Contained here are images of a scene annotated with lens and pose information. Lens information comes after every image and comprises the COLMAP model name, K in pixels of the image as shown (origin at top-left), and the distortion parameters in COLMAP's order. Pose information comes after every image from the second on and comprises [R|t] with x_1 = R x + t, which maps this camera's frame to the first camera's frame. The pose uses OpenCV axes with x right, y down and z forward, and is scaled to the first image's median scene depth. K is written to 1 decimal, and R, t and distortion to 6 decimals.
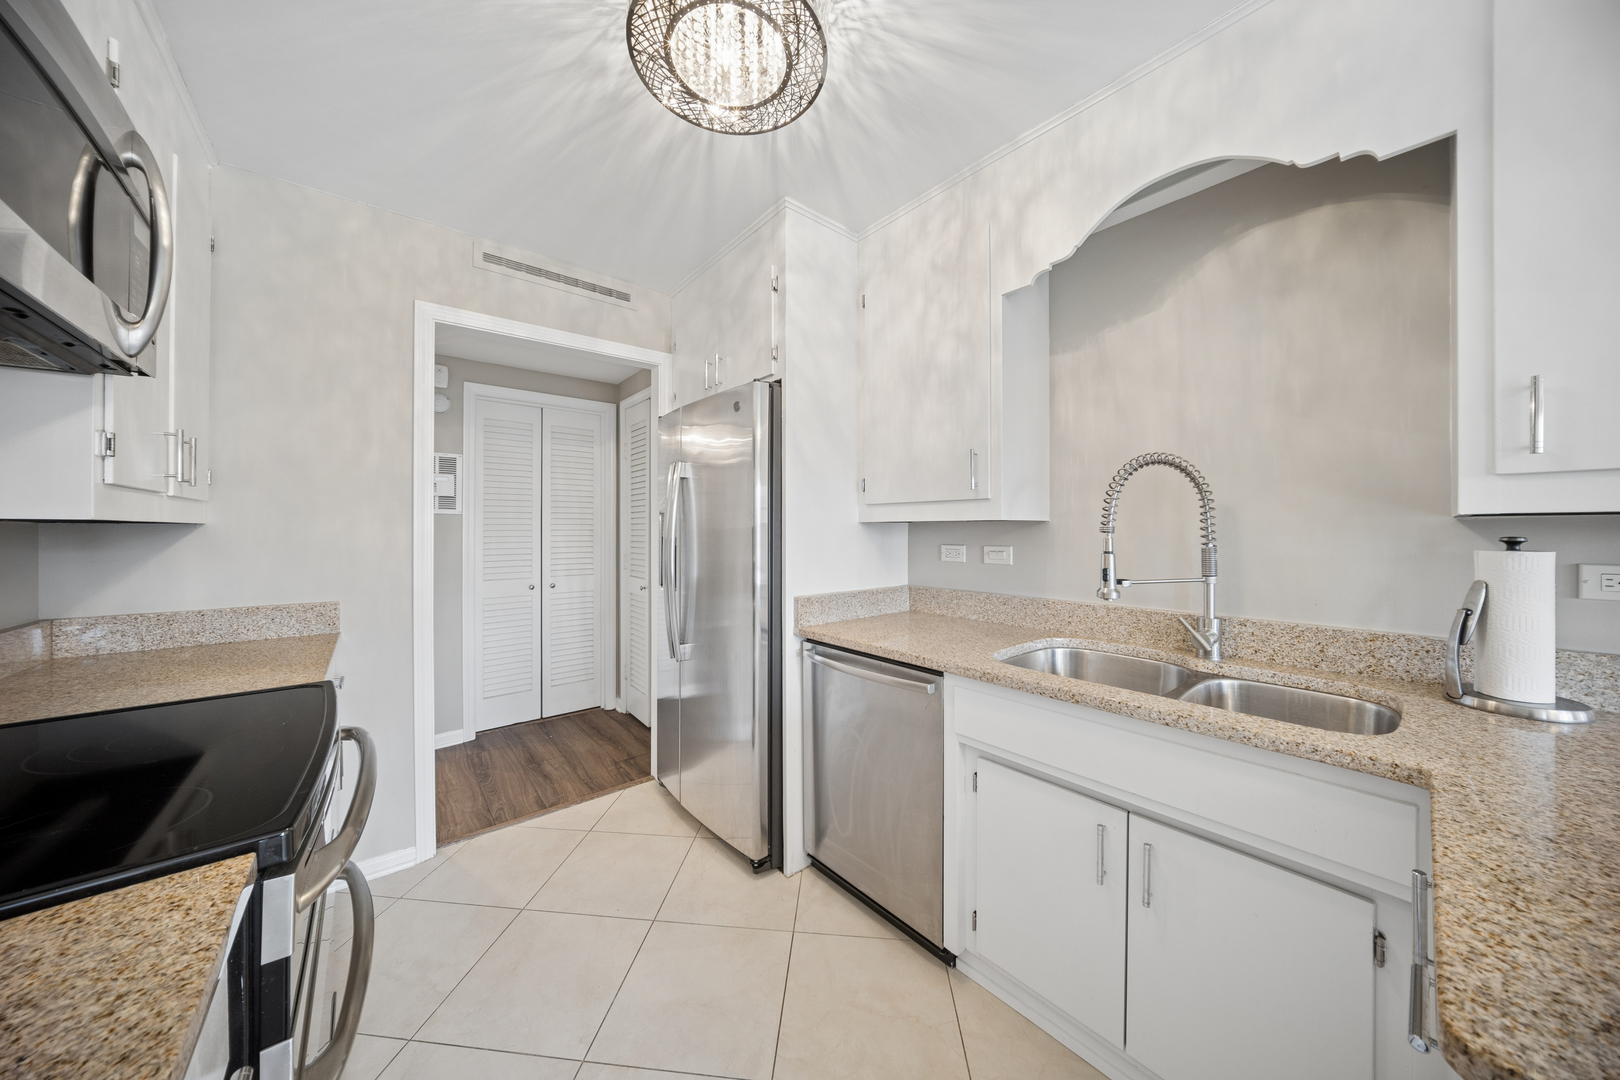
lens RADIAL K [[519.9, 0, 800.4], [0, 519.9, 527.7], [0, 0, 1]] dist [-0.014911, 0.001619]
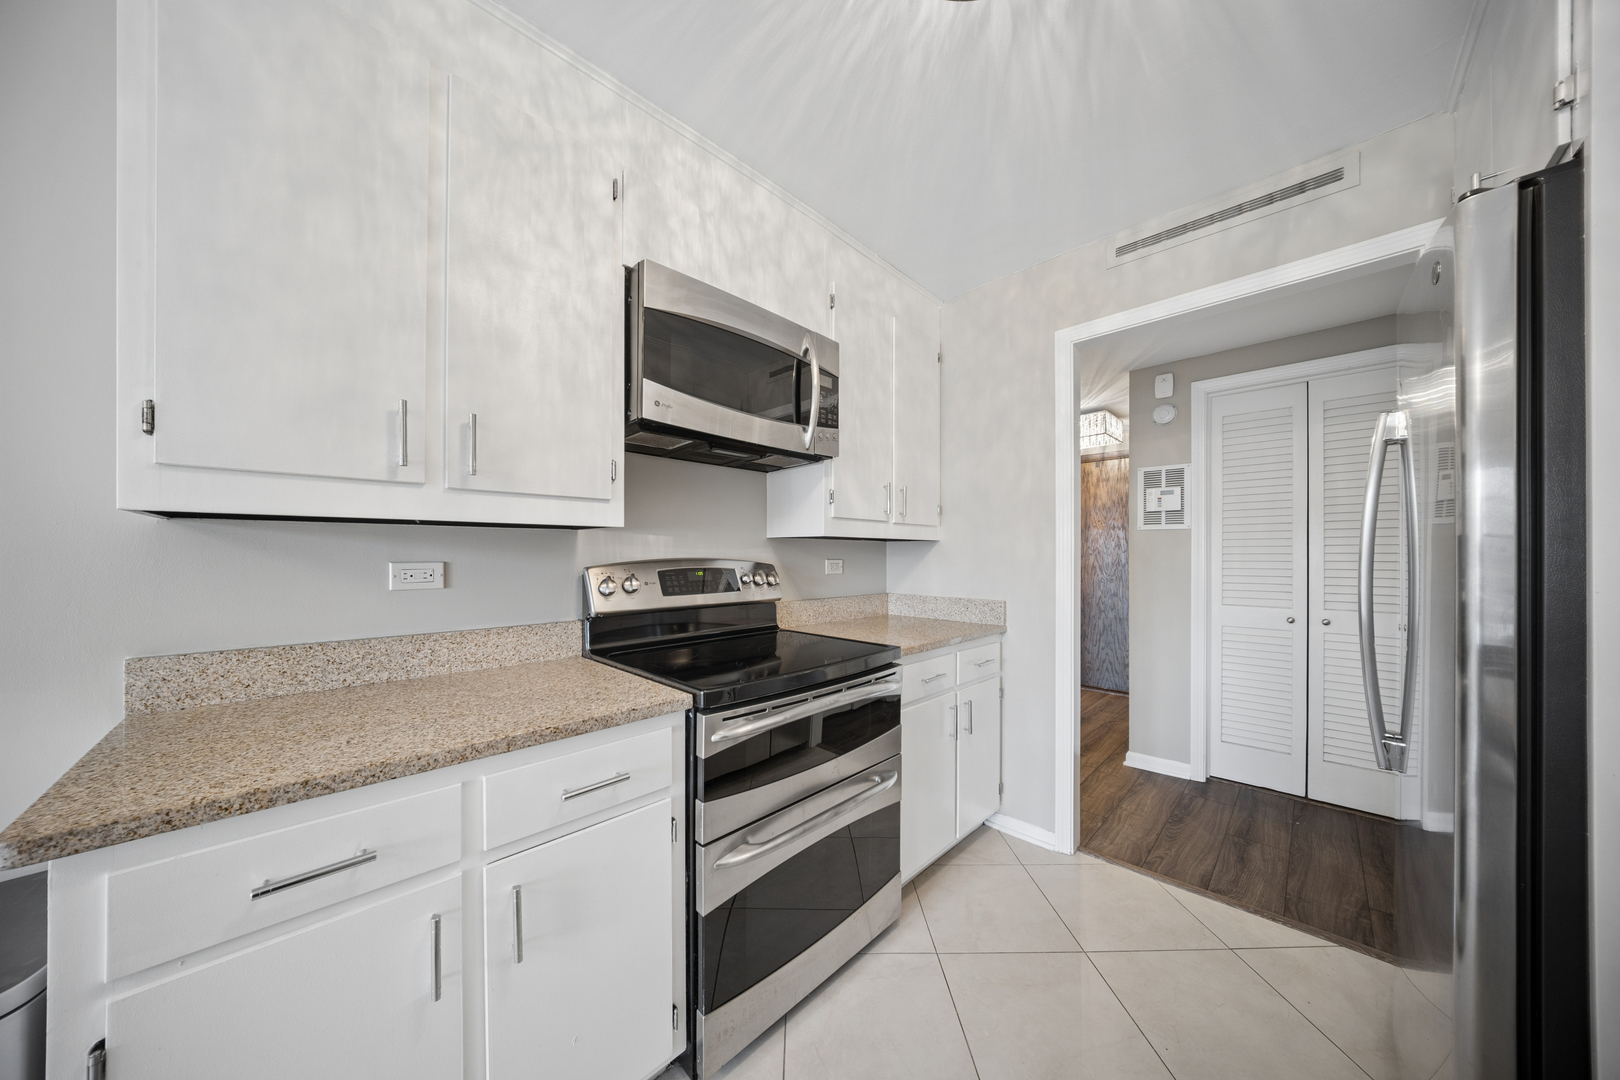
lens RADIAL K [[519.9, 0, 800.4], [0, 519.9, 551.7], [0, 0, 1]] dist [-0.014911, 0.001619]
pose [[0.099138, -0.005857, -0.995056, 0.236749], [0.003752, 0.999978, -0.005512, 0.022440], [0.995067, -0.003187, 0.099158, 0.294295]]
